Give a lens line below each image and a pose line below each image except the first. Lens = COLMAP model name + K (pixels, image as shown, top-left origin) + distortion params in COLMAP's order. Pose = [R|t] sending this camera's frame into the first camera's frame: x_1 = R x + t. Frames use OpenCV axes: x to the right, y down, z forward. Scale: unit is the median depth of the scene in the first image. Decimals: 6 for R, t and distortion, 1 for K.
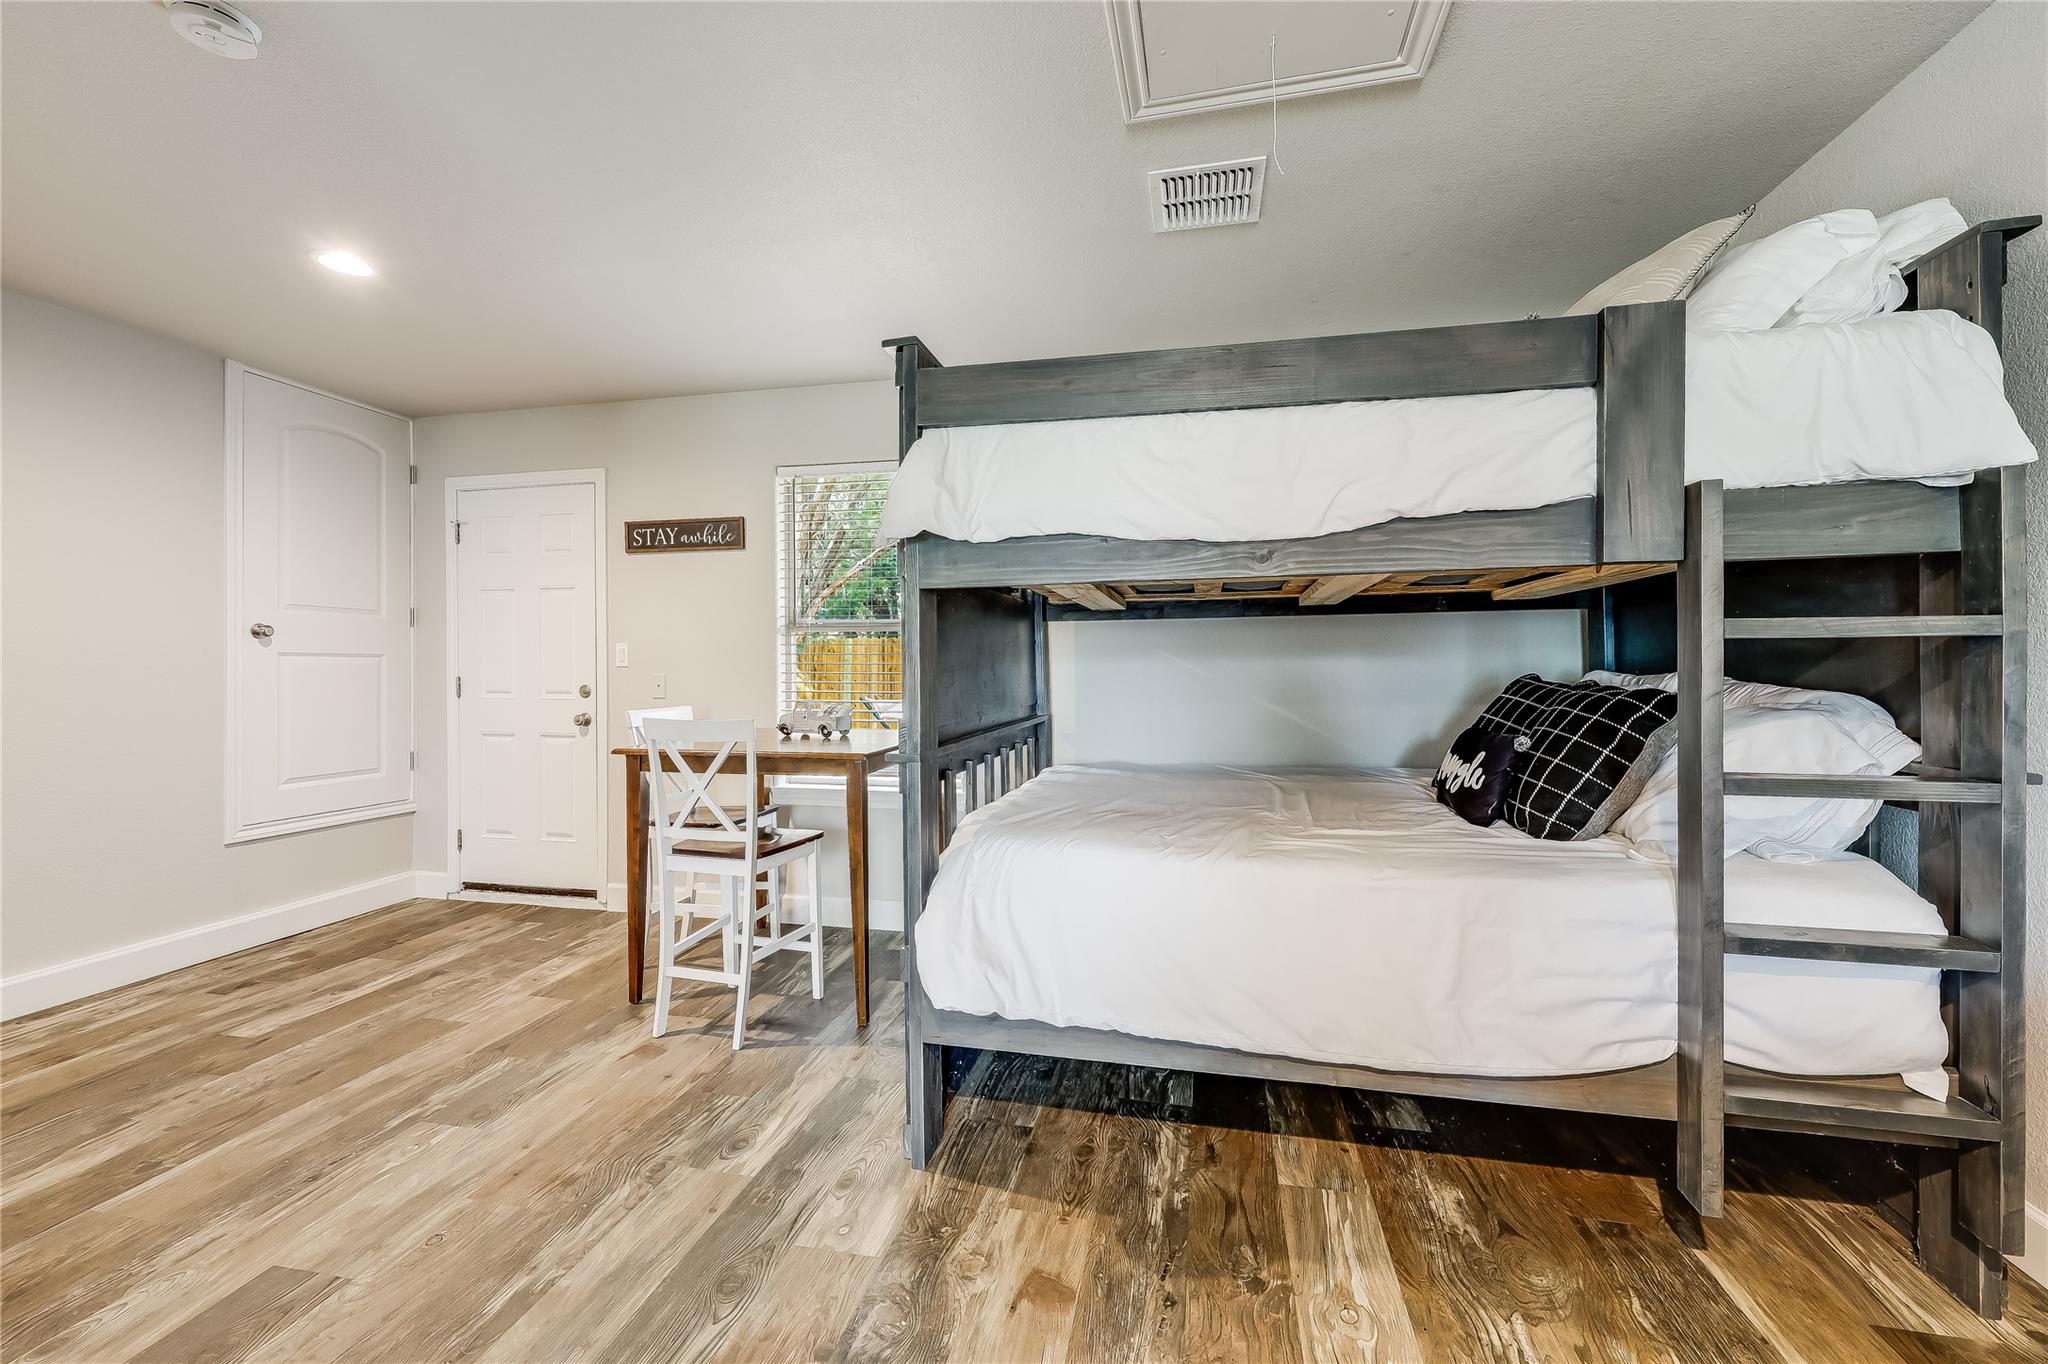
lens RADIAL K [[827.6, 0, 1022.1], [0, 827.6, 677.0], [0, 0, 1]] dist [0.004852, -0.002232]
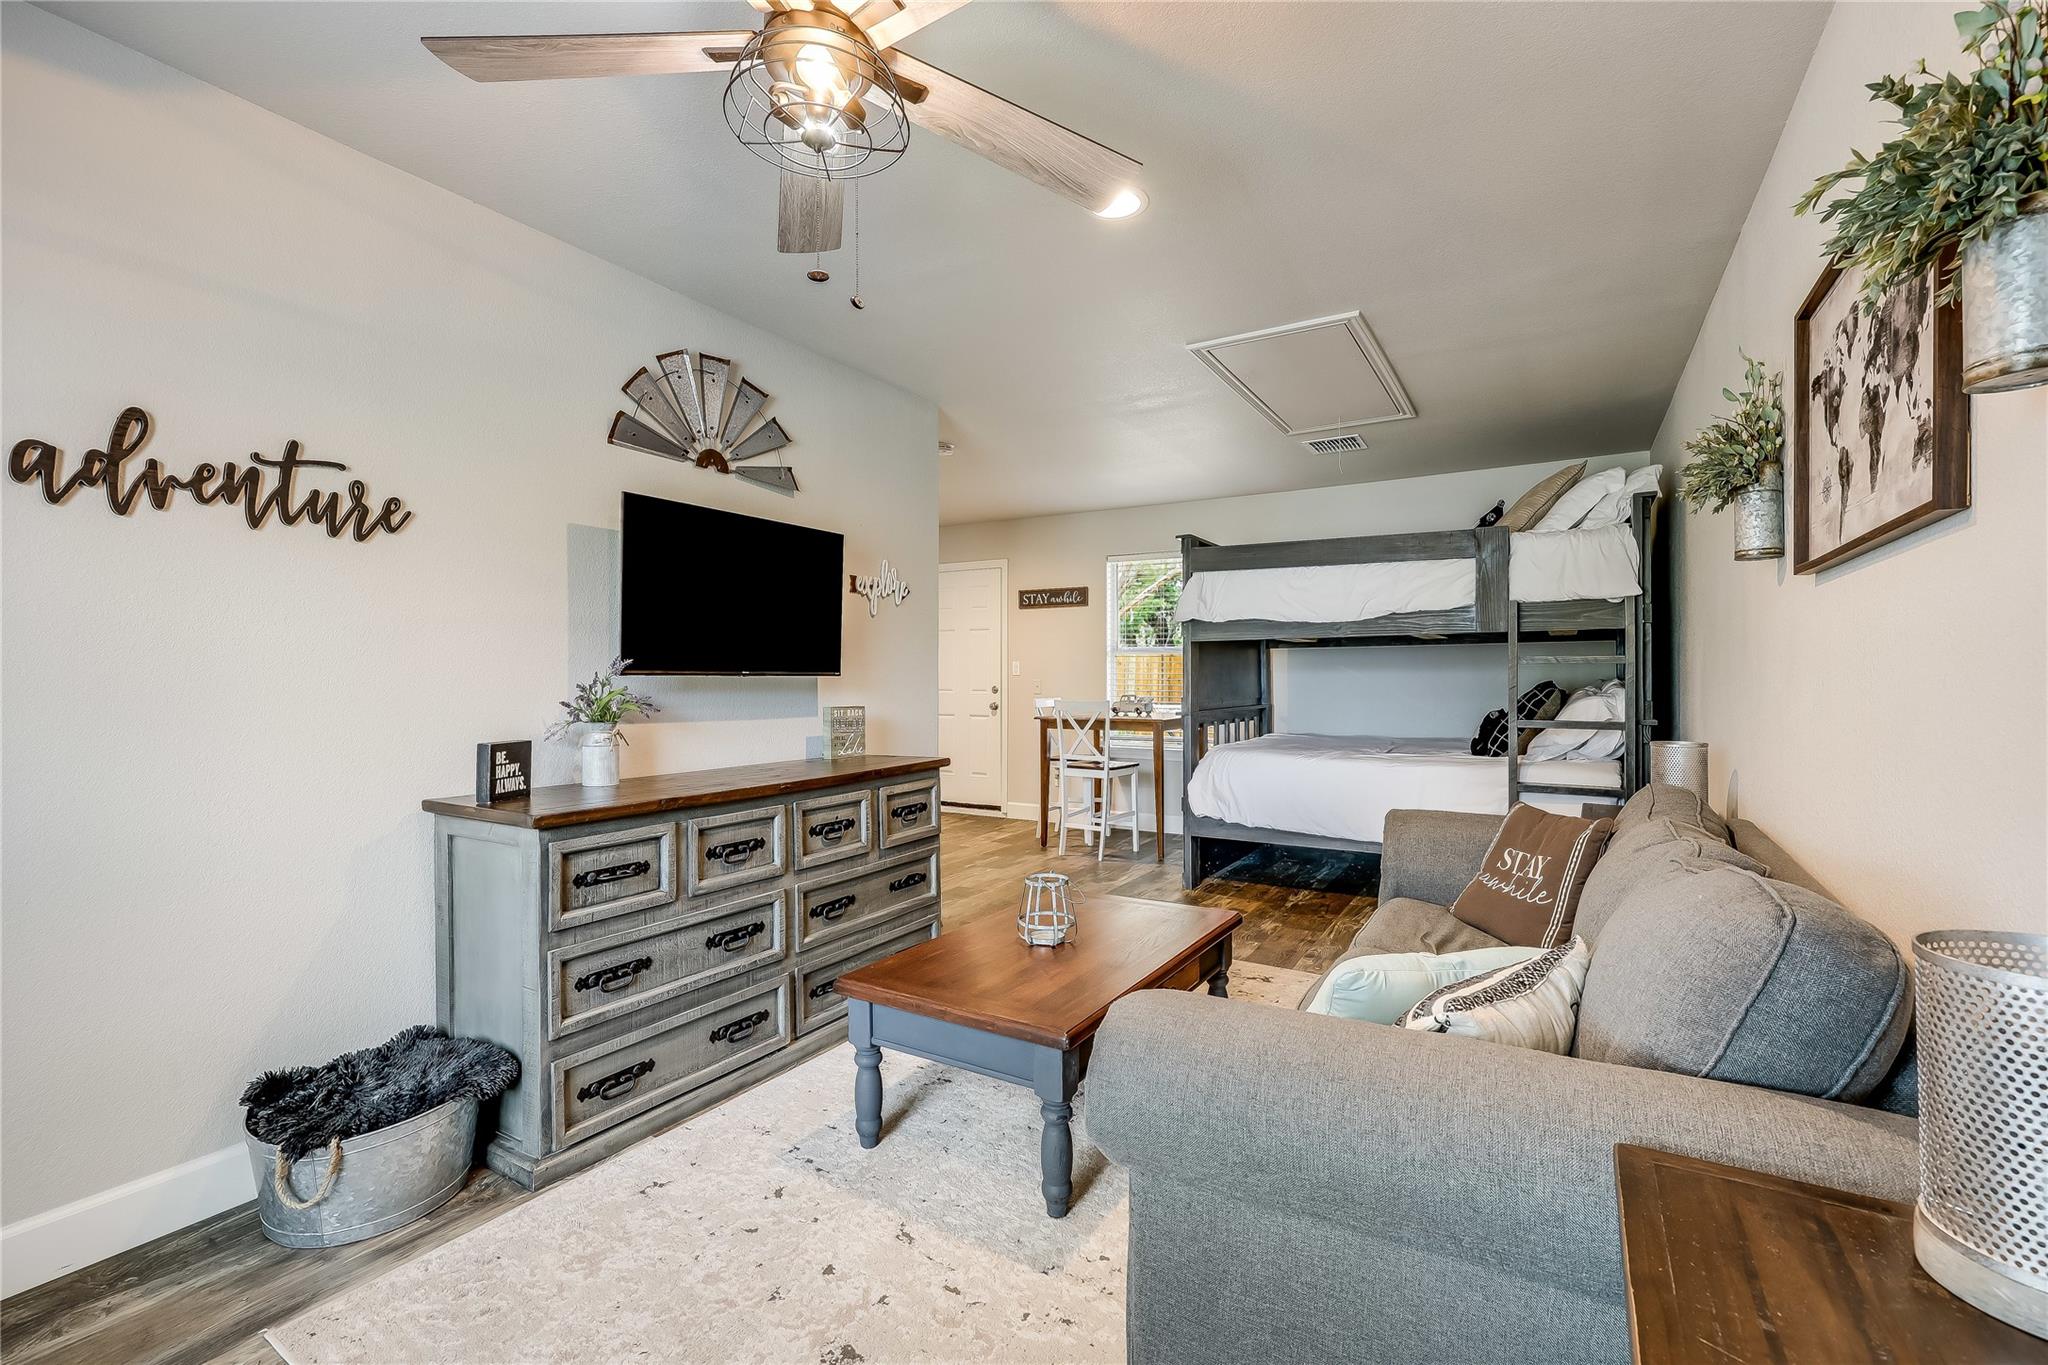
lens RADIAL K [[896.9, 0, 1010.7], [0, 896.9, 689.3], [0, 0, 1]] dist [0.000804, -0.002439]
pose [[0.946338, 0.006606, -0.323112, 0.140615], [-0.006409, 0.999978, 0.001673, 0.018093], [0.323116, 0.000488, 0.946359, -1.023666]]
